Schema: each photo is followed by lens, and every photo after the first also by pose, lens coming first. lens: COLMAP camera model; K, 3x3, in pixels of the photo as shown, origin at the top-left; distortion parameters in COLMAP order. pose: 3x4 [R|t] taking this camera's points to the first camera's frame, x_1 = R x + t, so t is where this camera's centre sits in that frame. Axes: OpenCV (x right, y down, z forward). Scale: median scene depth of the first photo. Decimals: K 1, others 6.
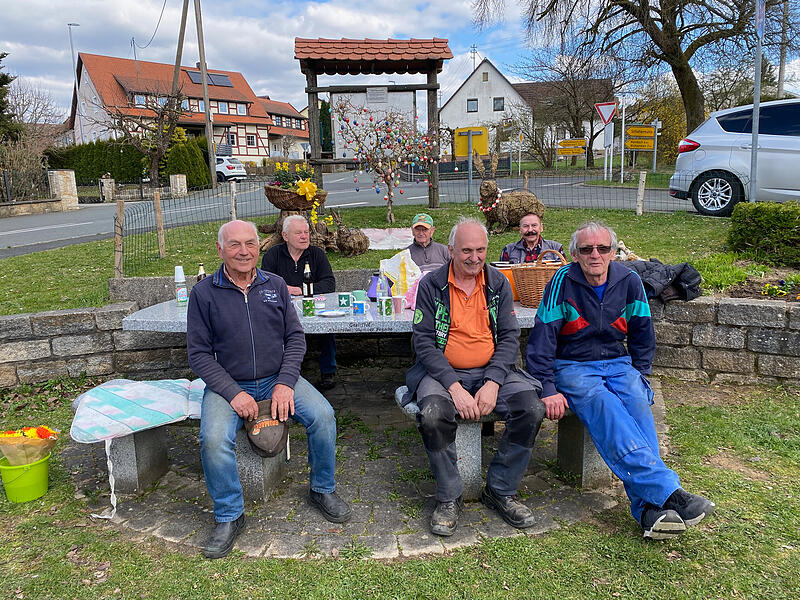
lens RADIAL K [[611.1, 0, 400.0], [0, 611.1, 300.0], [0, 0, 1]] dist [0.006392, -0.001986]
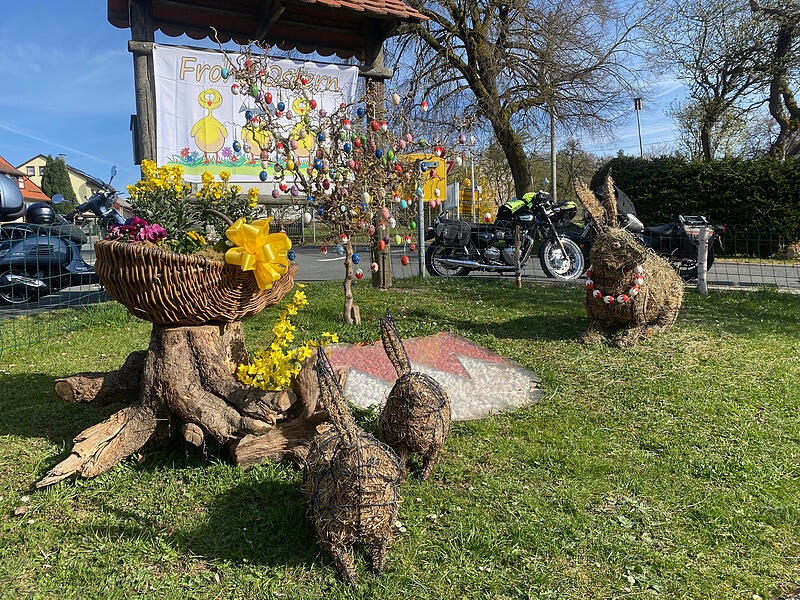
lens RADIAL K [[611.1, 0, 400.0], [0, 611.1, 300.0], [0, 0, 1]] dist [0.006392, -0.001986]
pose [[0.926423, -0.007865, 0.376401, -0.160009], [0.044116, 0.995162, -0.087788, -0.102390], [-0.373889, 0.097934, 0.922288, 0.551945]]
